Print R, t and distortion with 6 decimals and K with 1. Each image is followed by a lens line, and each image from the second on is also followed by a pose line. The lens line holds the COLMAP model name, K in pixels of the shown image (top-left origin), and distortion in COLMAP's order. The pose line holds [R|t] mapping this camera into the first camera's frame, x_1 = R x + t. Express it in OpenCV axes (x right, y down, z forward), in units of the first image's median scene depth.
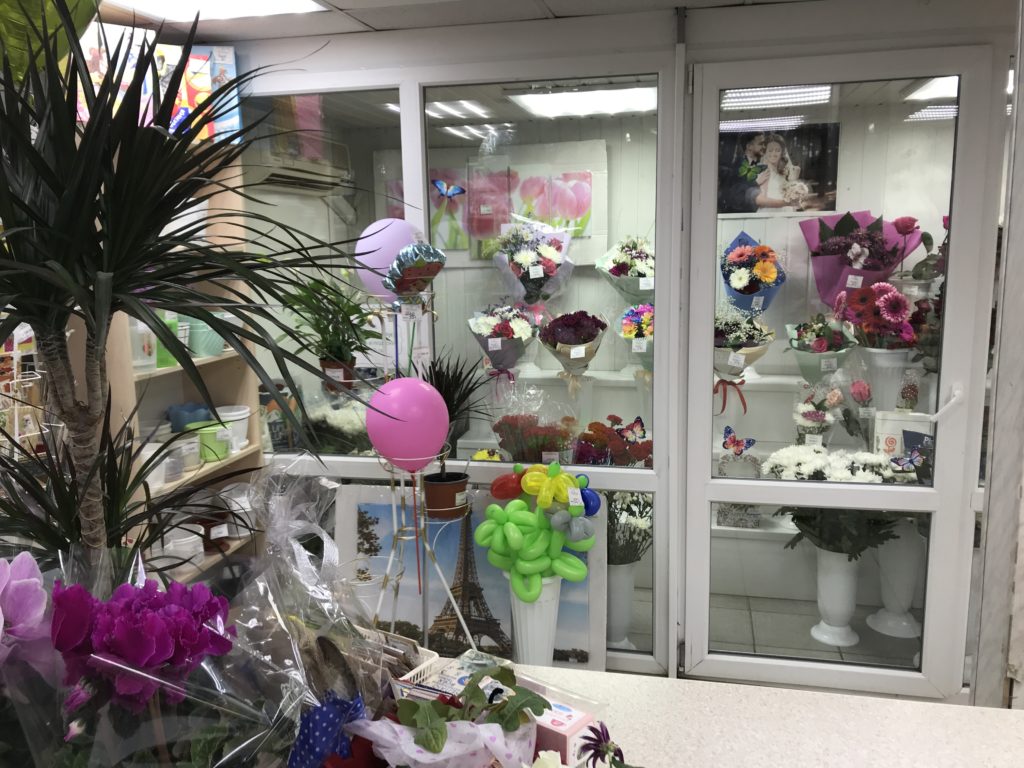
lens RADIAL K [[847.1, 0, 512.0], [0, 847.1, 384.0], [0, 0, 1]] dist [0.029534, -0.061088]
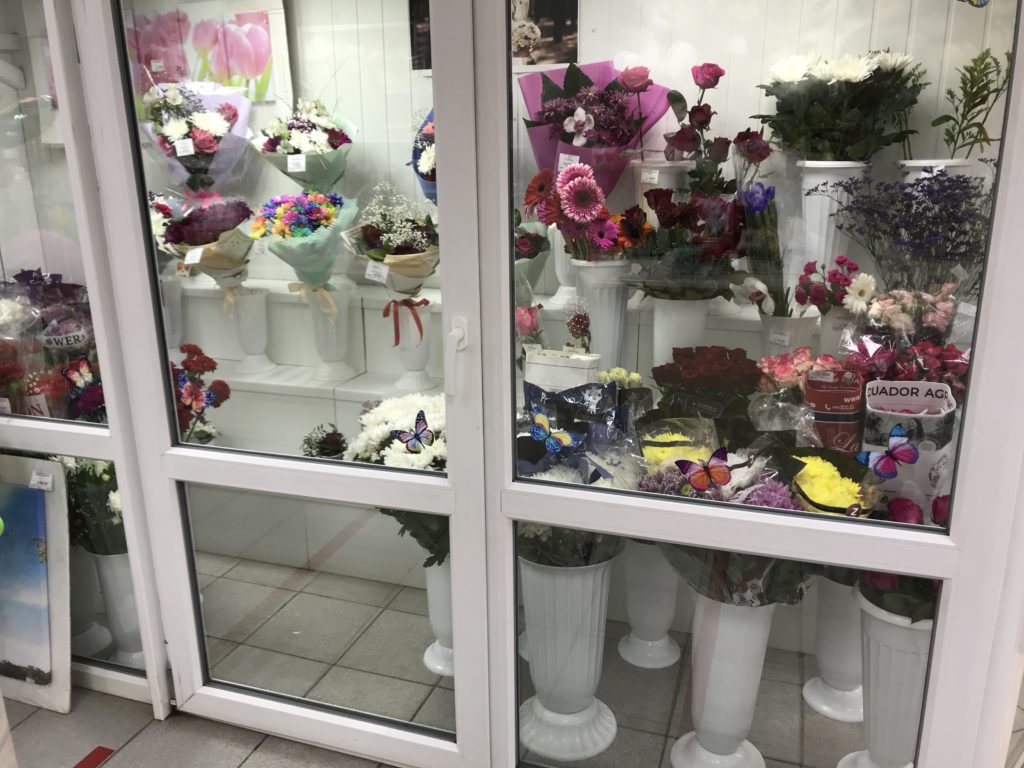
lens RADIAL K [[847.1, 0, 512.0], [0, 847.1, 384.0], [0, 0, 1]] dist [0.029534, -0.061088]
pose [[0.994327, 0.035178, -0.100382, 0.406725], [-0.023665, 0.993238, 0.113660, -0.015810], [0.103702, -0.110639, 0.988436, 0.258639]]
